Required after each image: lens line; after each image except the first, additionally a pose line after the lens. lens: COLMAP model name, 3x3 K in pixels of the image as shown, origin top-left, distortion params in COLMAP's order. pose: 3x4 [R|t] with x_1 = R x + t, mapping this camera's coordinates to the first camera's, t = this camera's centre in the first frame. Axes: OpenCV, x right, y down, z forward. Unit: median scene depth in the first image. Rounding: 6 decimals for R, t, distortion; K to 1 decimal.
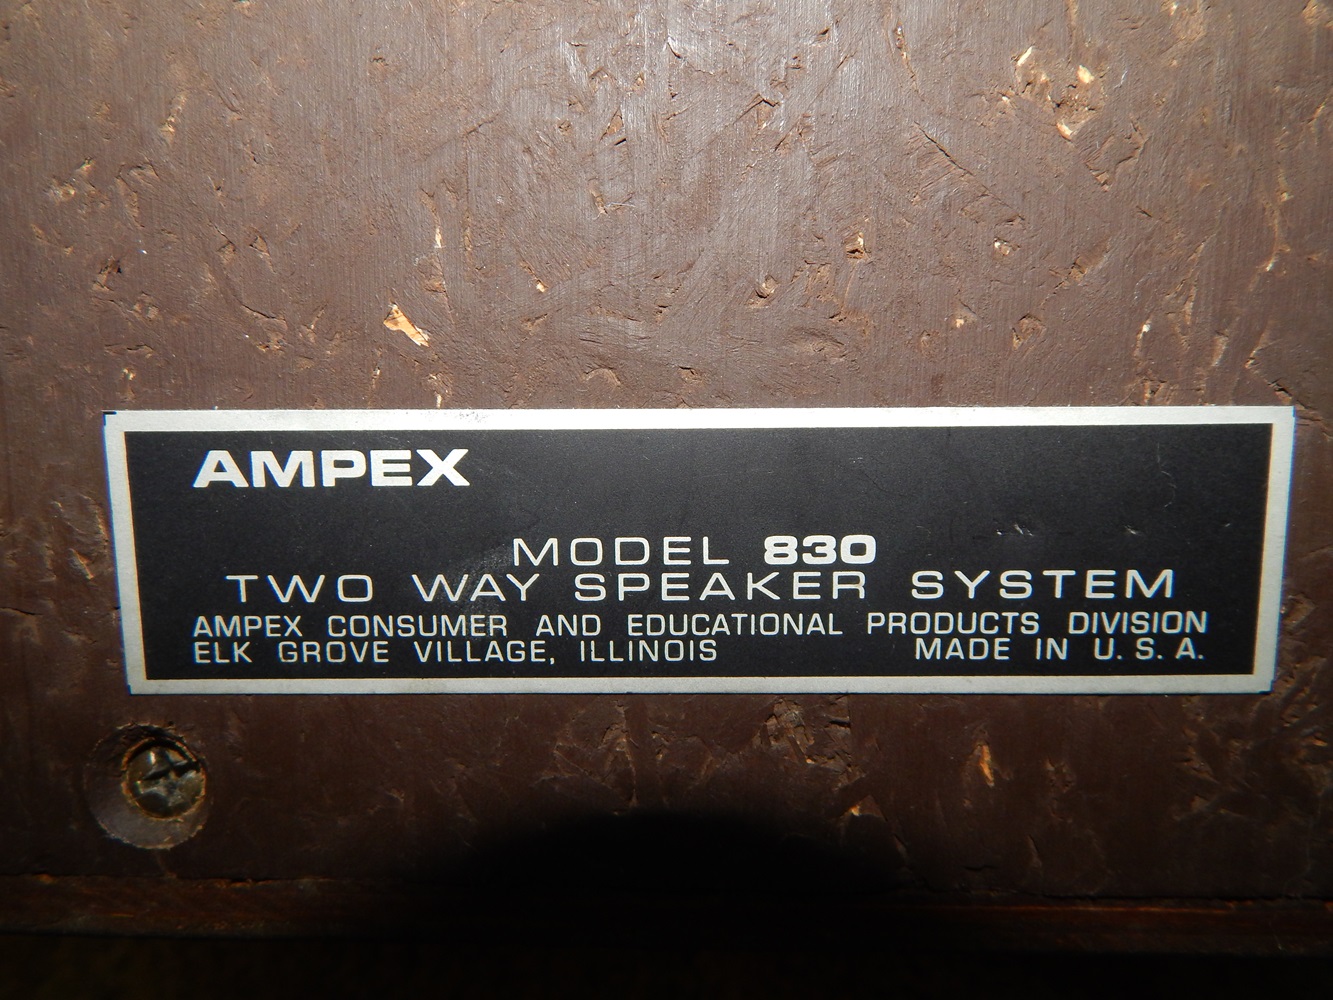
lens RADIAL K [[978.9, 0, 666.5], [0, 978.9, 500.0], [0, 0, 1]] dist [0.002518, -0.001541]
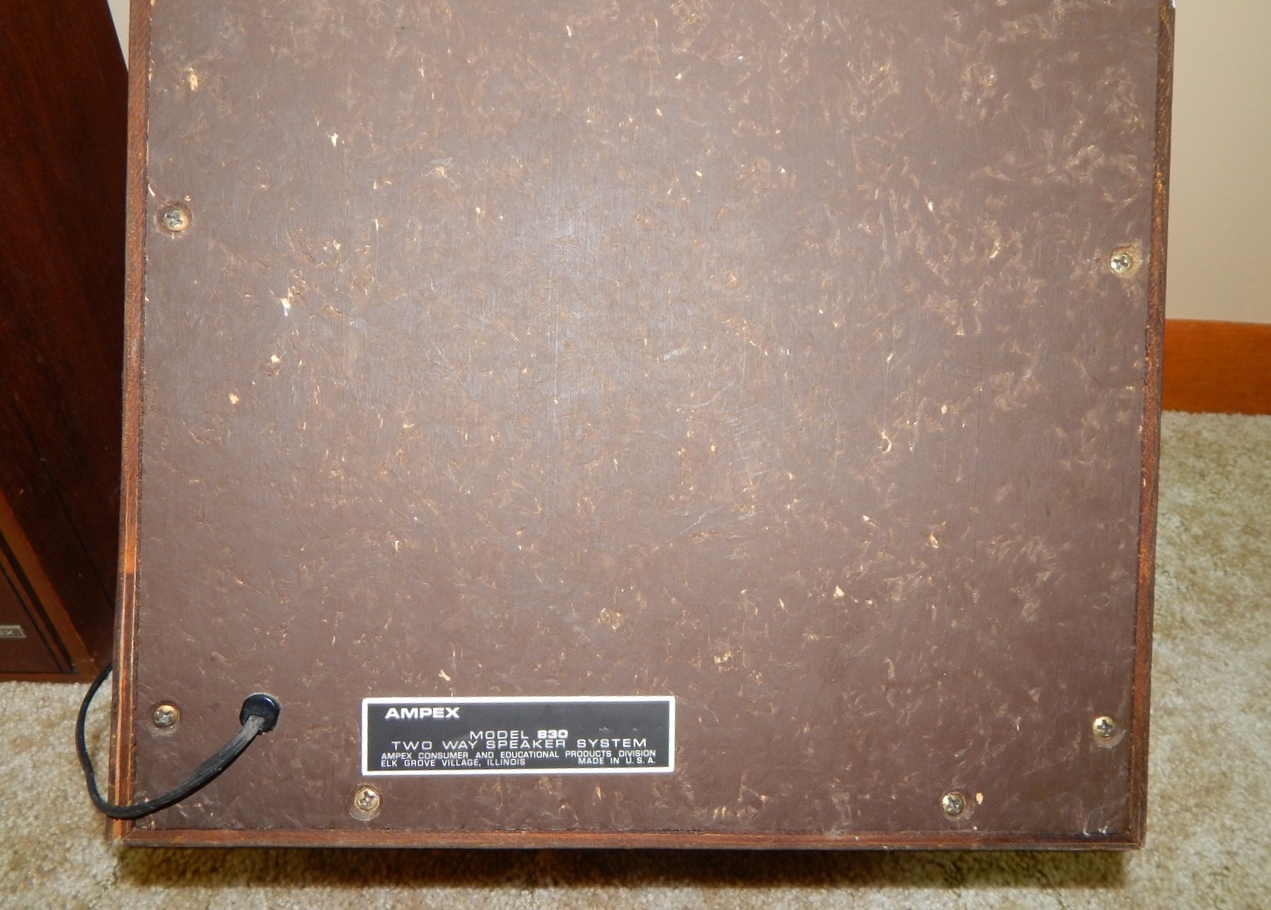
lens RADIAL K [[989.4, 0, 635.5], [0, 989.4, 455.0], [0, 0, 1]] dist [-0.007725, -0.001335]
pose [[0.995778, 0.019213, 0.089764, 0.110799], [-0.008062, 0.992377, -0.122975, -0.544911], [-0.091443, 0.121732, 0.988342, -2.893059]]
